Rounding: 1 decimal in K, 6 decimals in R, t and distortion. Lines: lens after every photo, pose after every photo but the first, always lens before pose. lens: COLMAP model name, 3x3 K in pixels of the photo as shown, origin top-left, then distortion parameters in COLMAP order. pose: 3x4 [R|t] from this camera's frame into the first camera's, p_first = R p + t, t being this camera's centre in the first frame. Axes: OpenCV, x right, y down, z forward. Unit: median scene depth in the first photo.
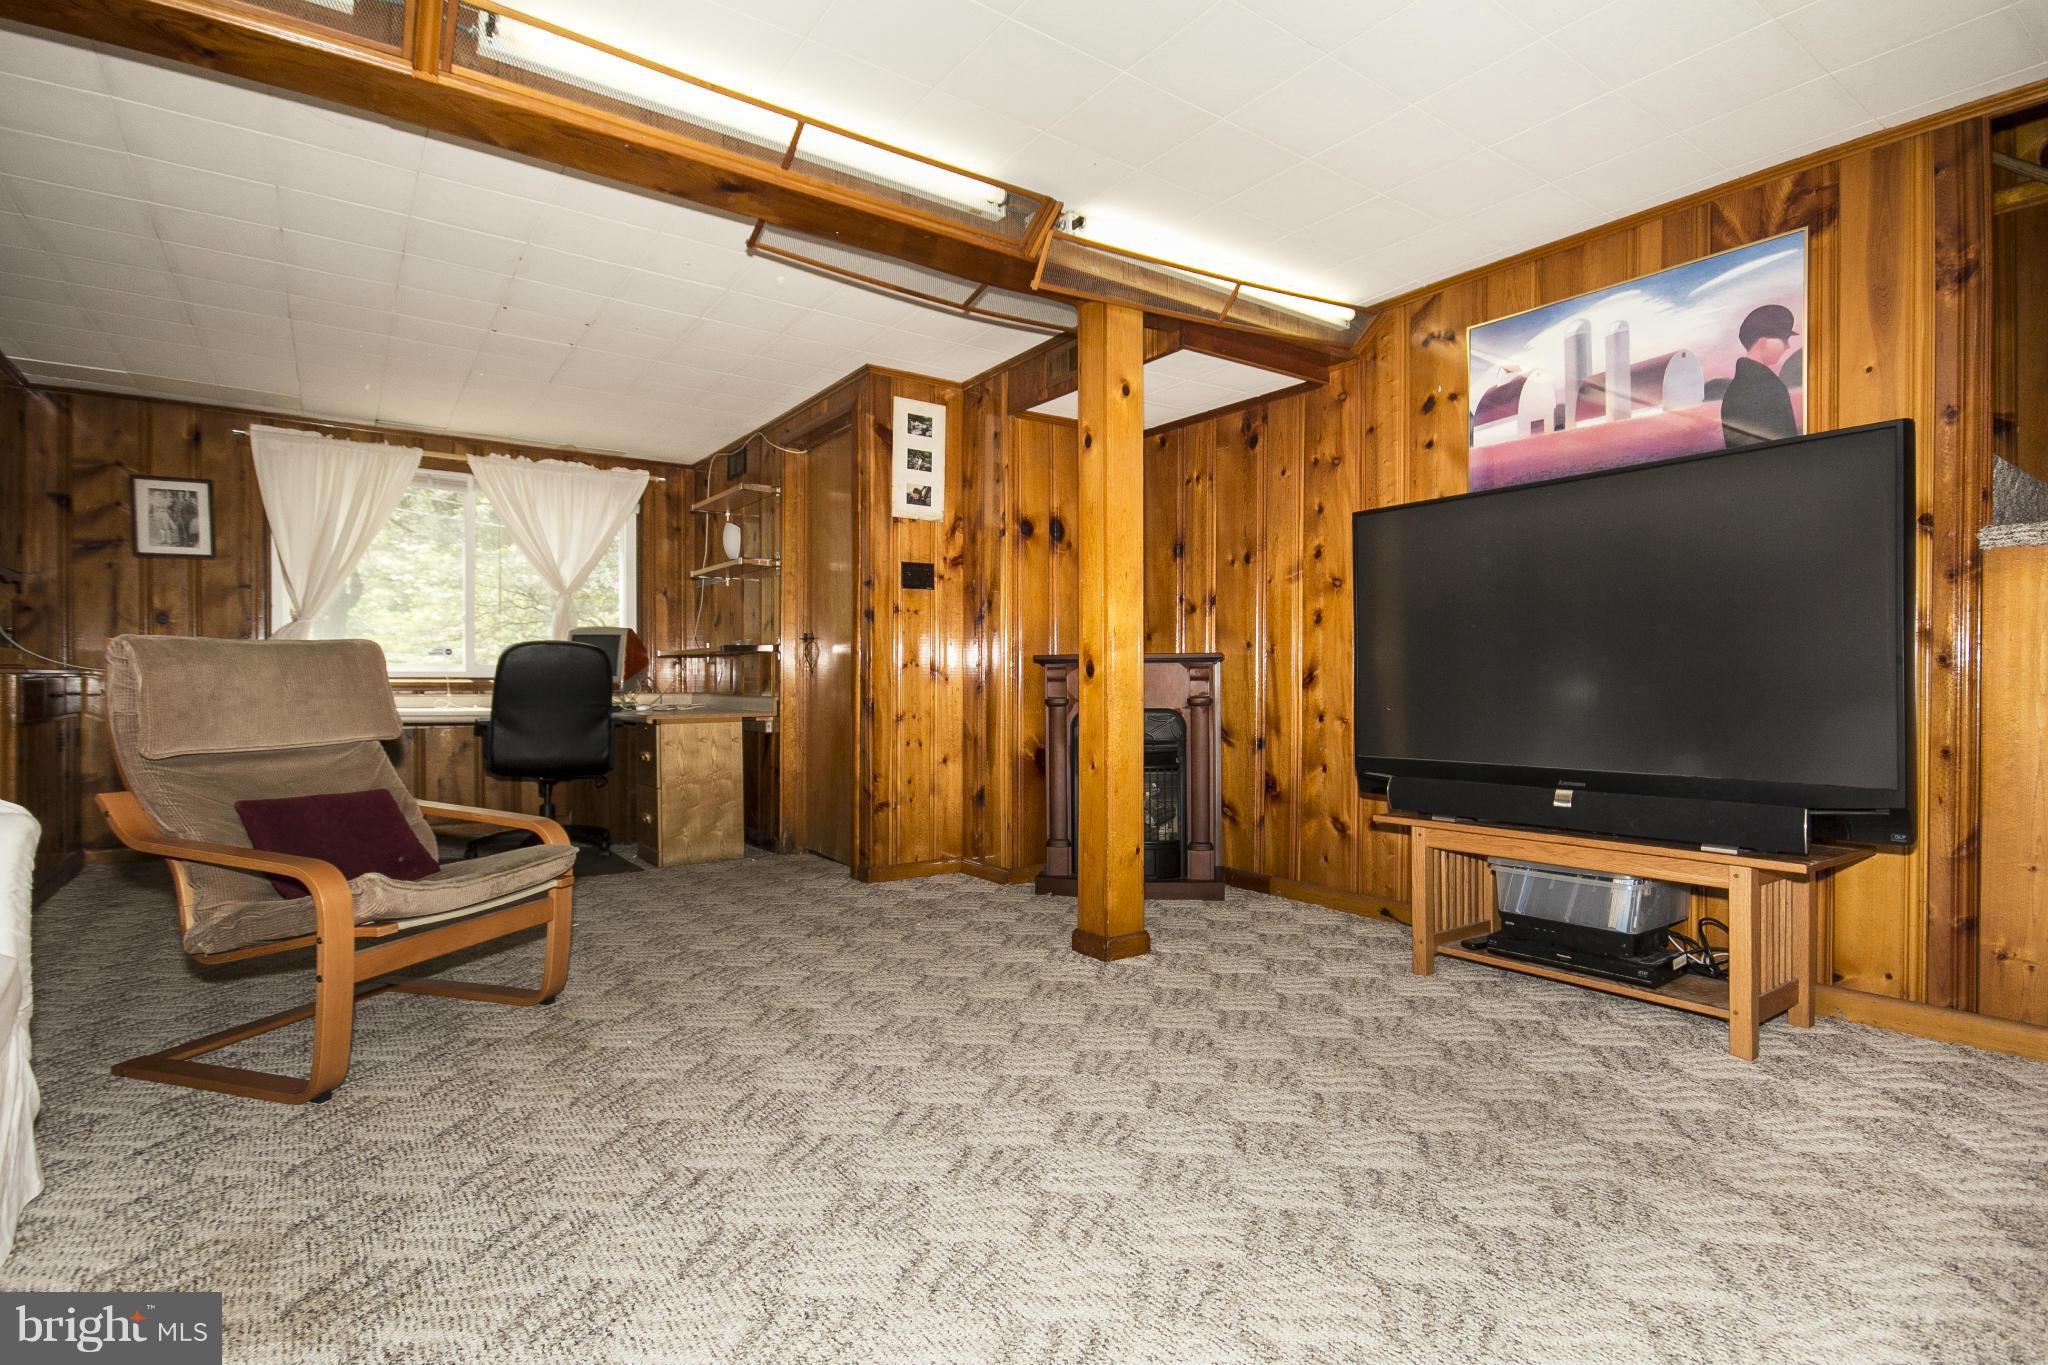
lens RADIAL K [[1054.4, 0, 1020.0], [0, 1054.4, 681.5], [0, 0, 1]] dist [-0.003520, 0.000493]
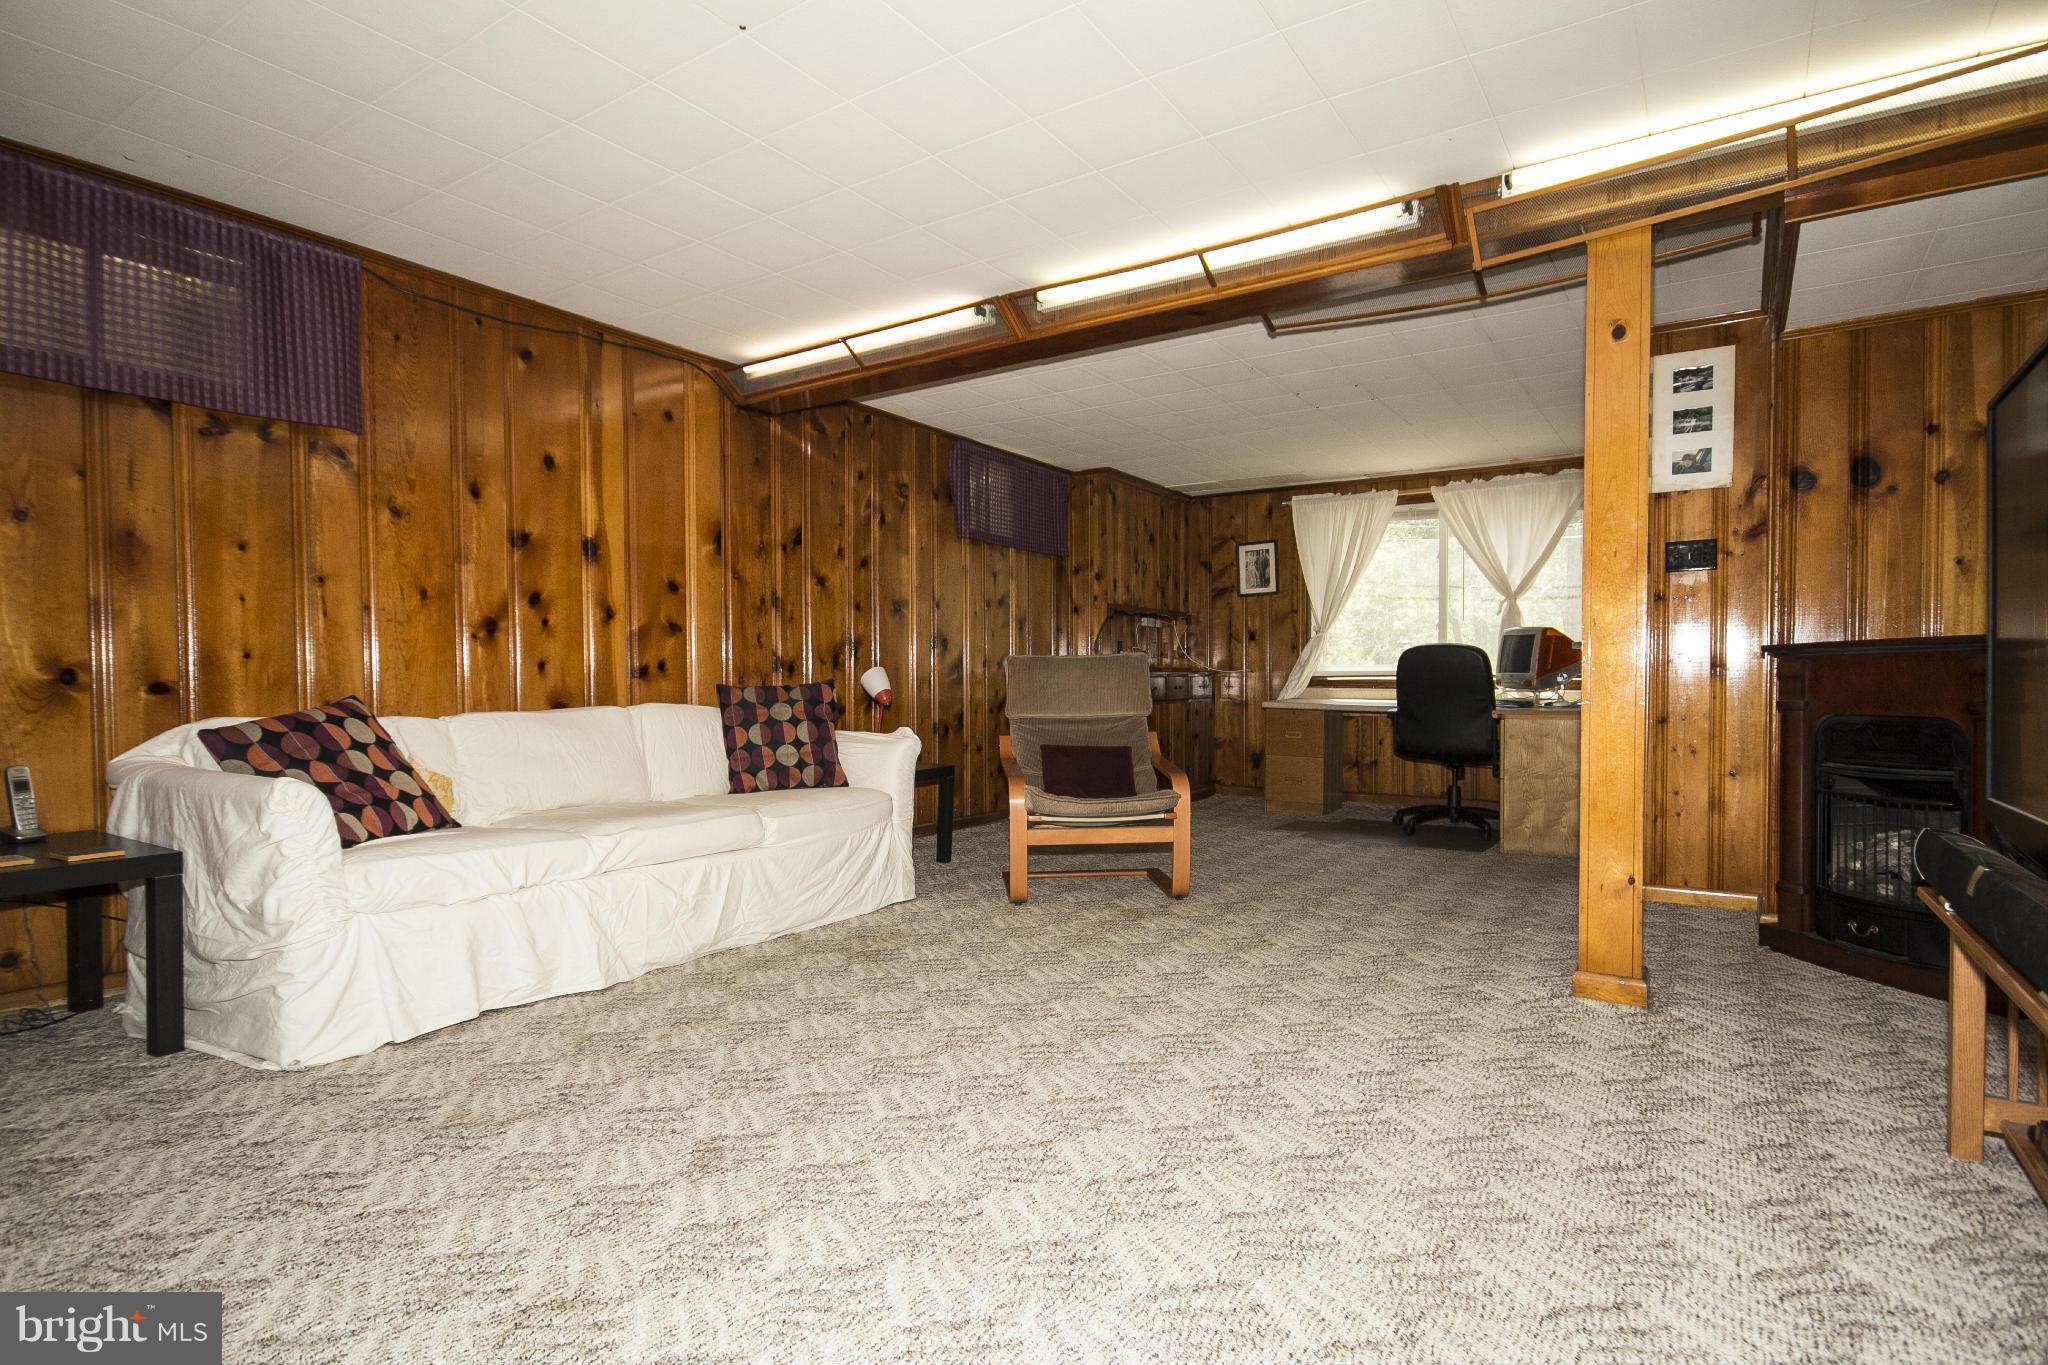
lens RADIAL K [[1098.1, 0, 1018.8], [0, 1098.1, 704.7], [0, 0, 1]] dist [-0.038021, 0.050009]
pose [[0.309220, 0.022562, -0.950723, 0.829502], [0.001331, 0.999707, 0.024158, -0.001252], [0.950990, -0.008736, 0.309099, 0.287607]]
